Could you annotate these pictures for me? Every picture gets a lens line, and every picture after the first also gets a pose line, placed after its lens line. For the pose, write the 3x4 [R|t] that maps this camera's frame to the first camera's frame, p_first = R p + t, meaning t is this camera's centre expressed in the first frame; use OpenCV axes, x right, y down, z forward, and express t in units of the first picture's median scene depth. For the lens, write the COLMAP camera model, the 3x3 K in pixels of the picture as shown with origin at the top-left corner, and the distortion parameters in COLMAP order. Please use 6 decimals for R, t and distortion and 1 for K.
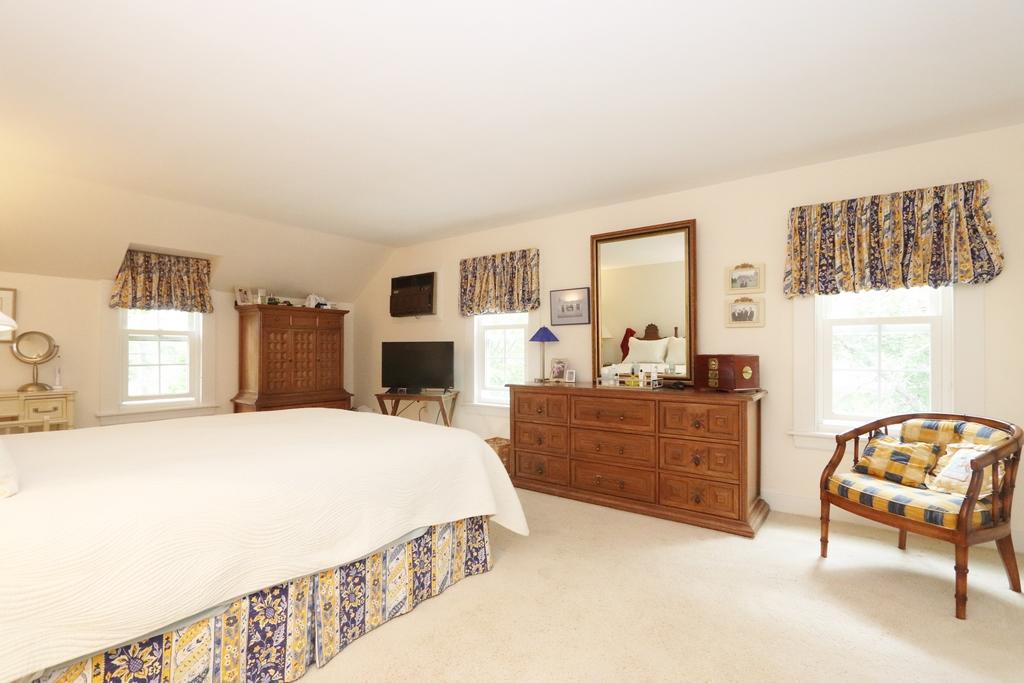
lens RADIAL K [[466.9, 0, 503.9], [0, 466.9, 345.8], [0, 0, 1]] dist [0.002252, 0.000429]
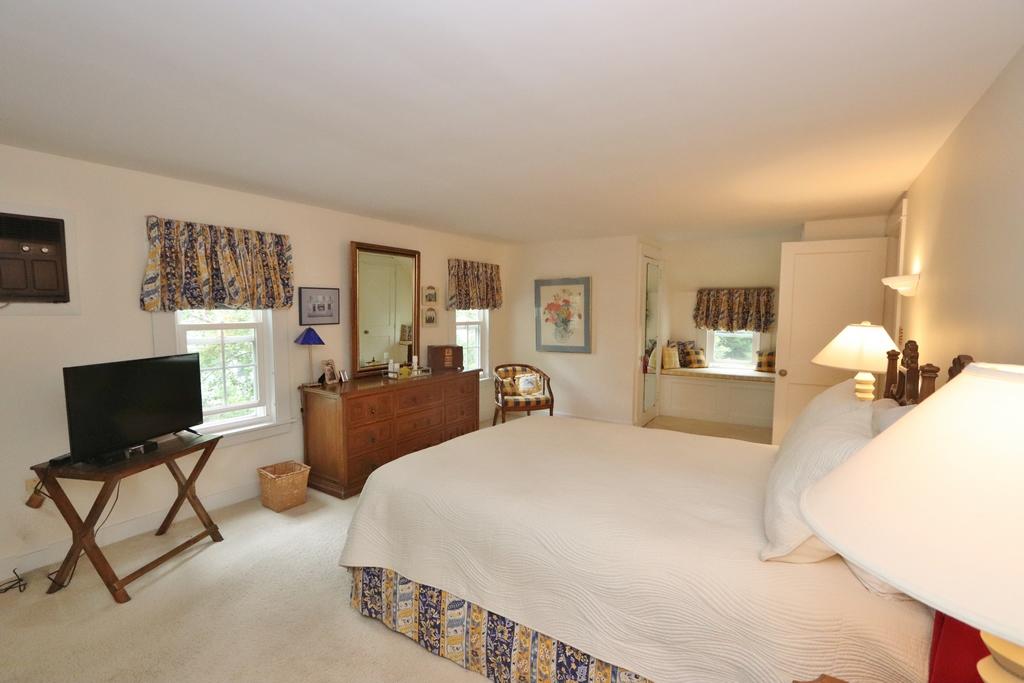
lens RADIAL K [[466.9, 0, 503.9], [0, 466.9, 345.8], [0, 0, 1]] dist [0.002252, 0.000429]
pose [[-0.037623, -0.033852, 0.998718, -0.895723], [0.049150, 0.998154, 0.035684, -0.018419], [-0.998083, 0.050429, -0.035890, 0.702298]]
